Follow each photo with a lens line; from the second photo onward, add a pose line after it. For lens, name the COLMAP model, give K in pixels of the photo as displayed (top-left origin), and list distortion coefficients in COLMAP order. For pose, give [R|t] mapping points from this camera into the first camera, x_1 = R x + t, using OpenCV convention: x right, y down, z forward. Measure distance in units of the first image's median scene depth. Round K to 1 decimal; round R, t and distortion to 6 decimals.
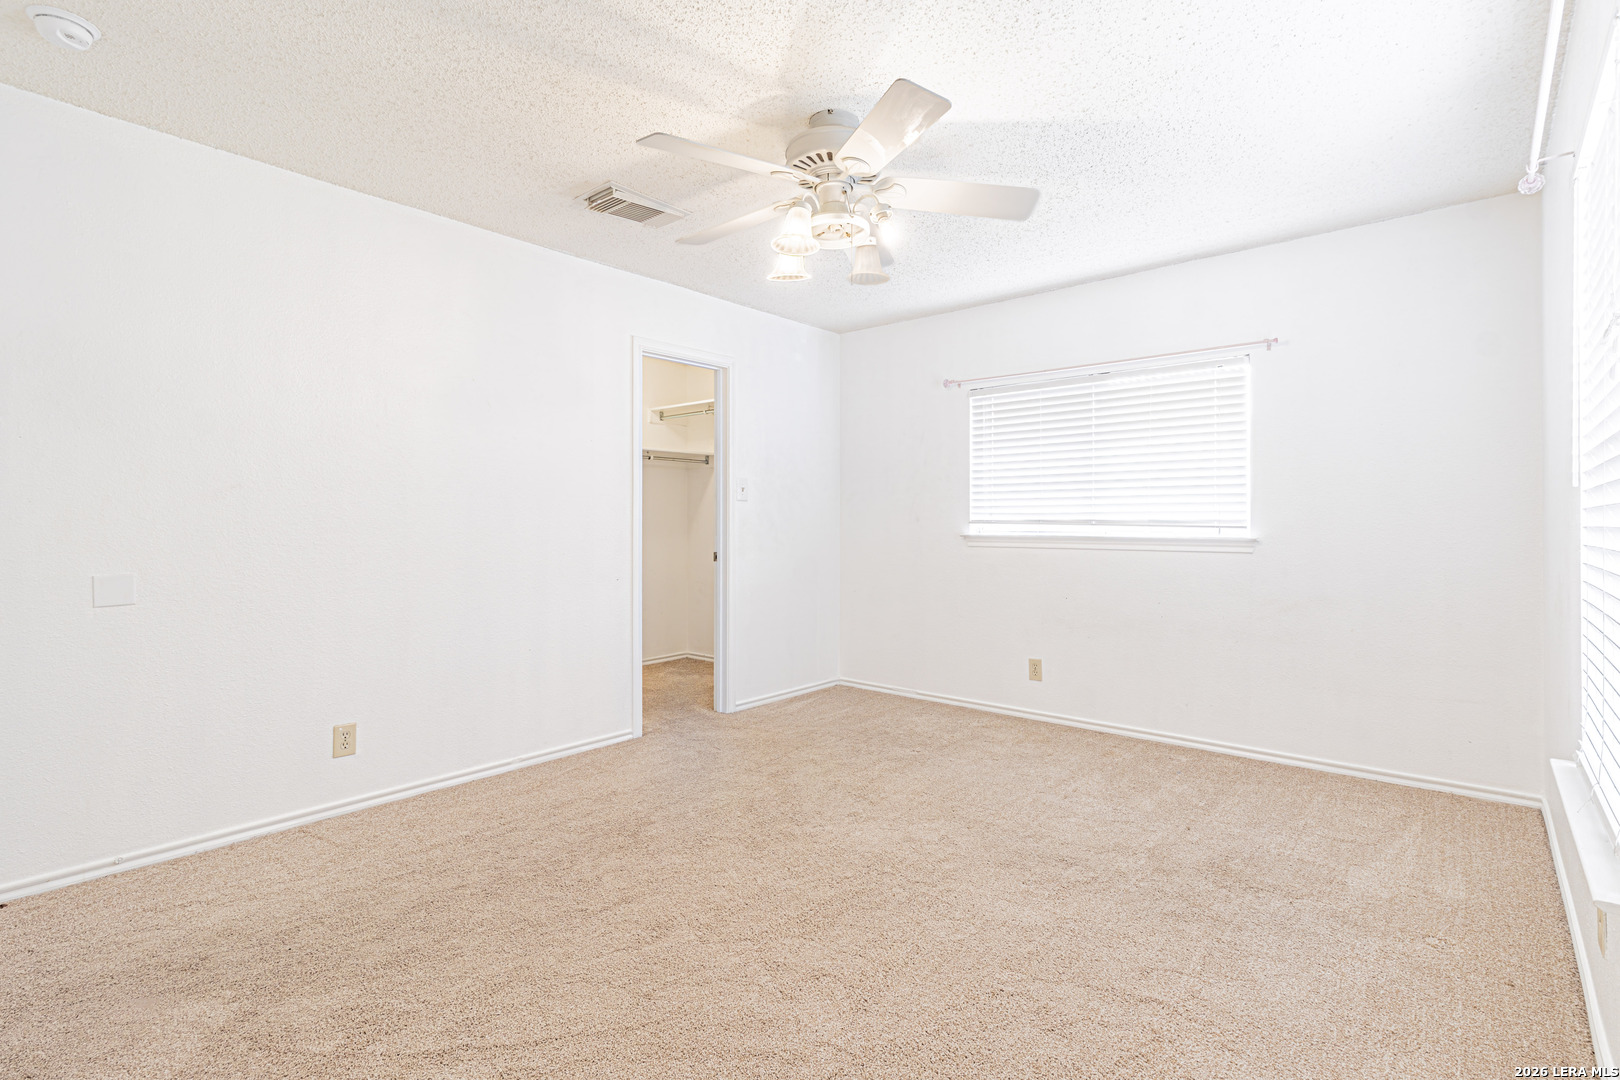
lens RADIAL K [[757.7, 0, 804.7], [0, 757.7, 520.6], [0, 0, 1]] dist [0.003769, 0.000611]
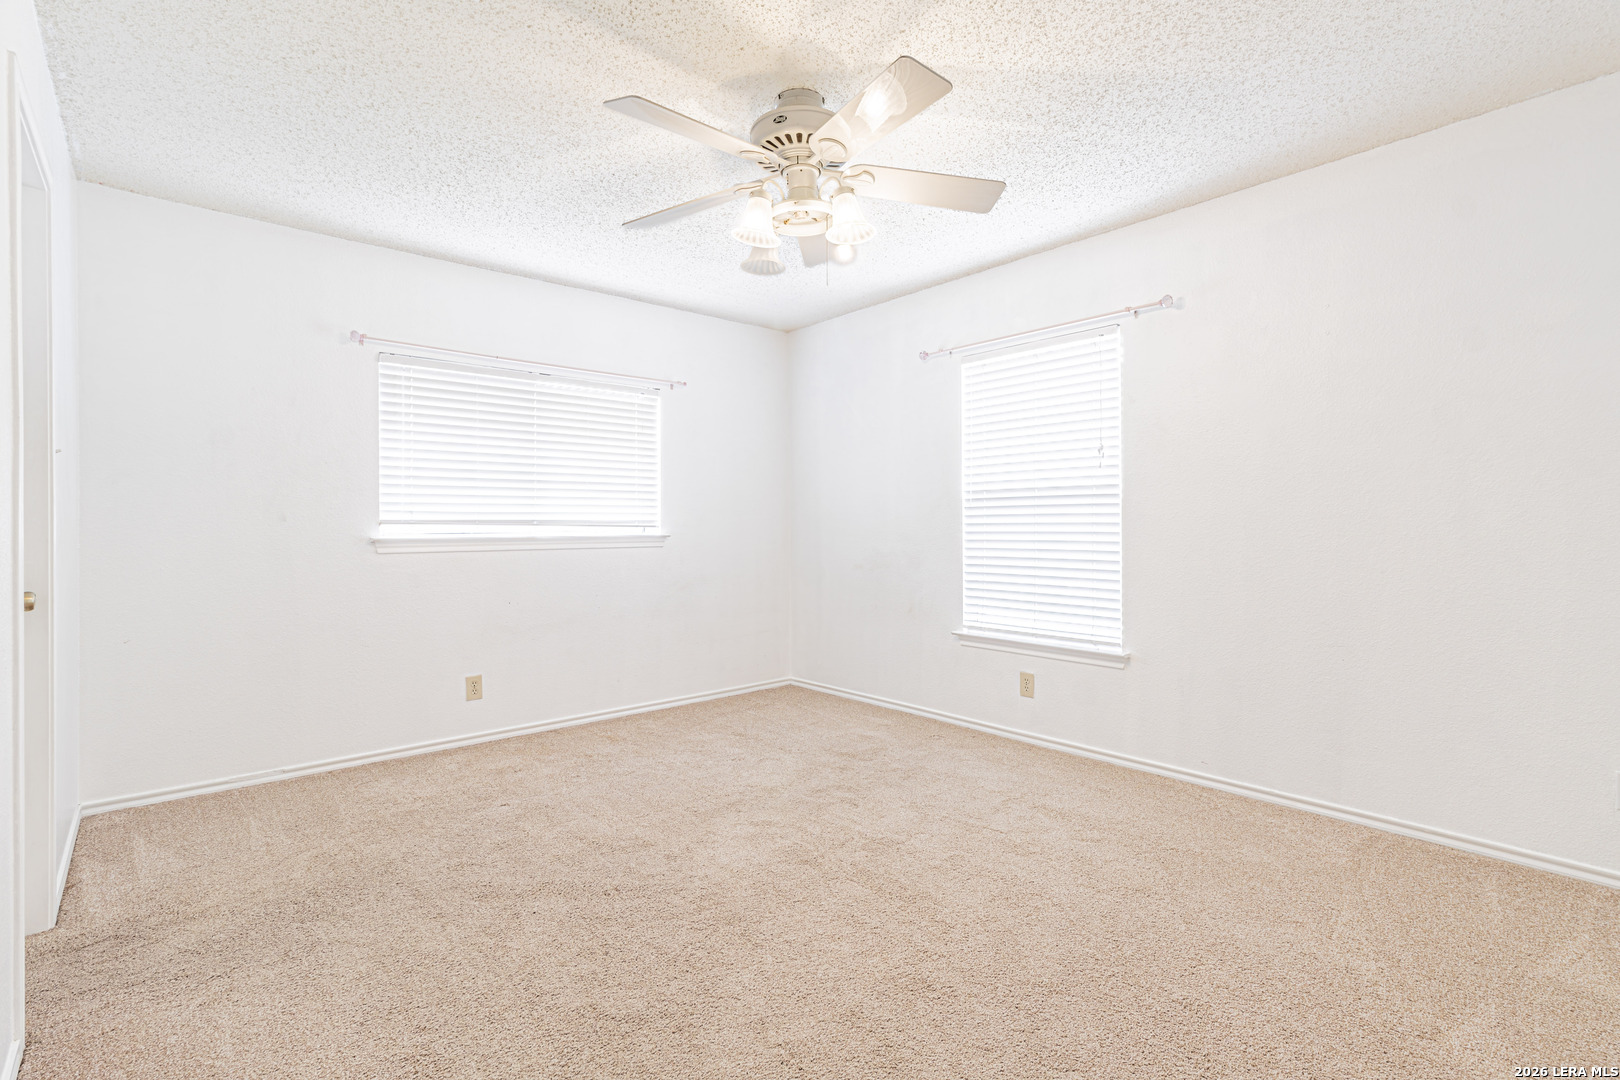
lens RADIAL K [[757.7, 0, 804.7], [0, 757.7, 520.6], [0, 0, 1]] dist [0.003769, 0.000611]
pose [[0.140650, 0.003119, 0.990054, -0.596246], [-0.000029, 0.999995, -0.003146, 0.003299], [-0.990059, 0.000414, 0.140649, 0.556593]]
